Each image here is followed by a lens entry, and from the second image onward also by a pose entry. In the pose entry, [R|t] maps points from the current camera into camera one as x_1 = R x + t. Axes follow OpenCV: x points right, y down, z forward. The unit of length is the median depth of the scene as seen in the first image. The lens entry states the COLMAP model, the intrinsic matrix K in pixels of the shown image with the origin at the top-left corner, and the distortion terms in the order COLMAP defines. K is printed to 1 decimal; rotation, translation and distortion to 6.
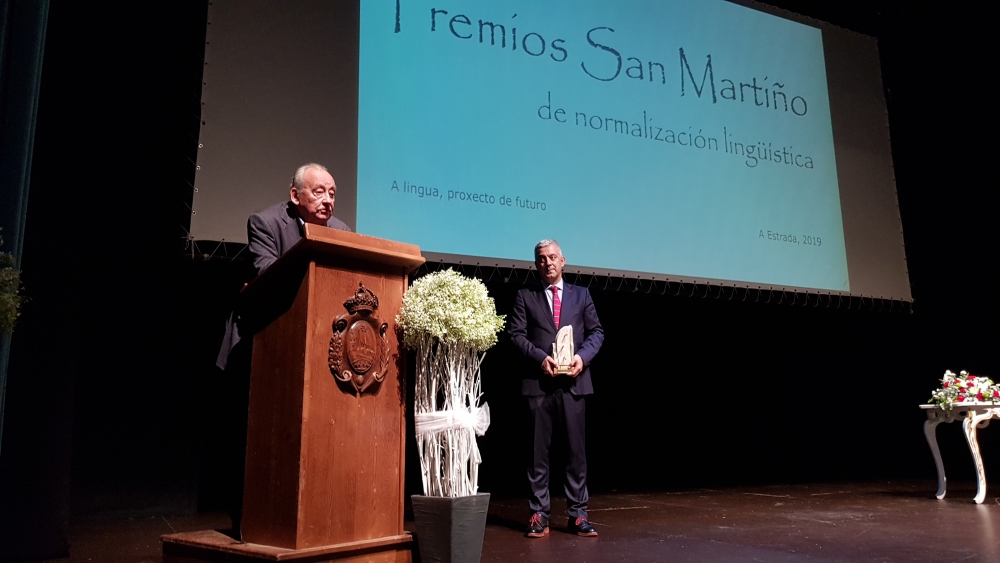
lens RADIAL K [[765.3, 0, 513.8], [0, 765.3, 261.3], [0, 0, 1]] dist [0.077420, -0.124210]
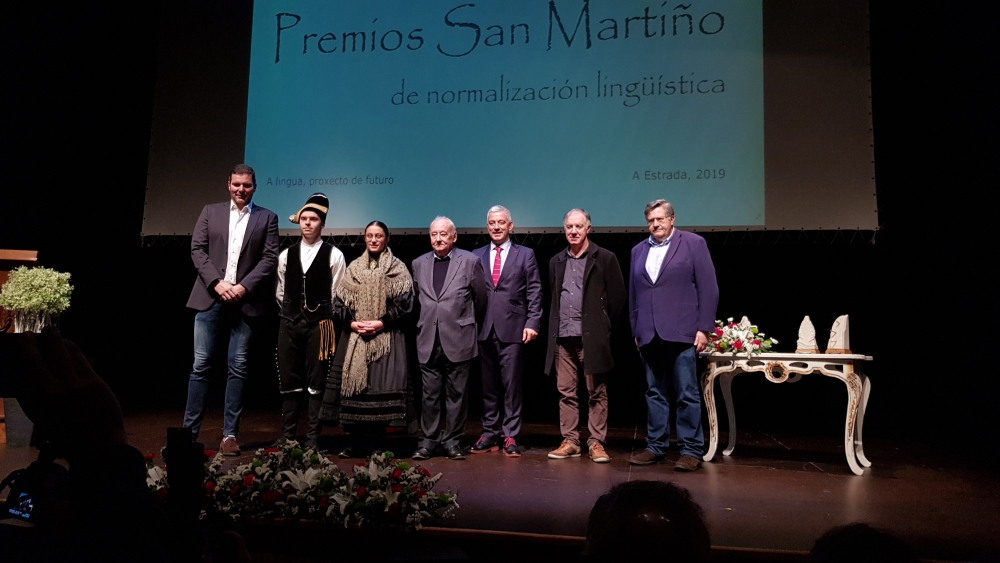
lens RADIAL K [[765.3, 0, 513.8], [0, 765.3, 261.3], [0, 0, 1]] dist [0.077420, -0.124210]
pose [[0.801115, -0.036415, -0.597402, 0.906360], [0.094033, 0.993409, 0.065543, -0.006612], [0.591077, -0.108683, 0.799259, 0.137737]]
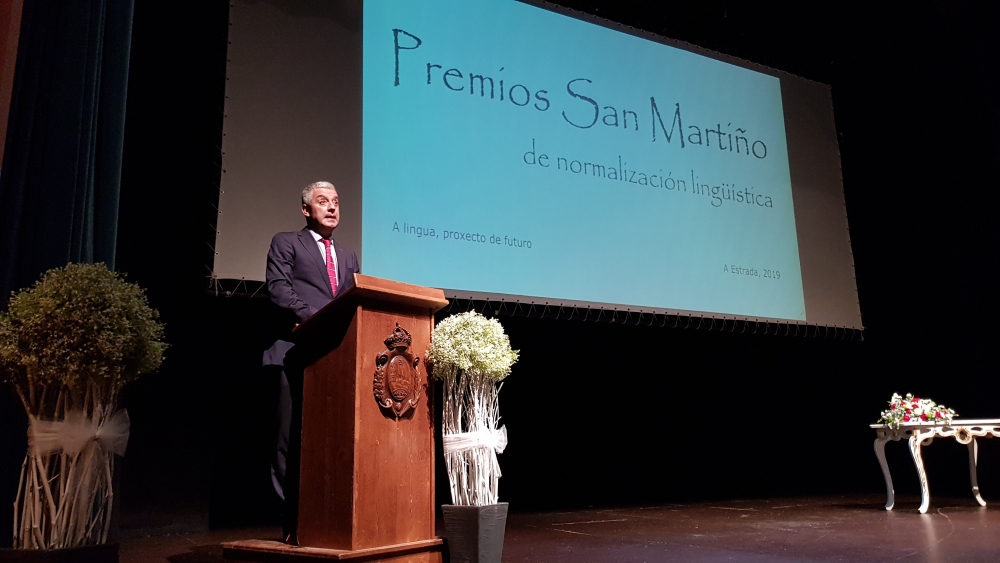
lens RADIAL K [[757.4, 0, 500.0], [0, 757.4, 281.5], [0, 0, 1]] dist [0.085546, -0.132806]
pose [[0.999438, -0.000848, 0.033502, -0.039373], [0.000996, 0.999990, -0.004417, -0.014423], [-0.033498, 0.004448, 0.999429, -0.076434]]
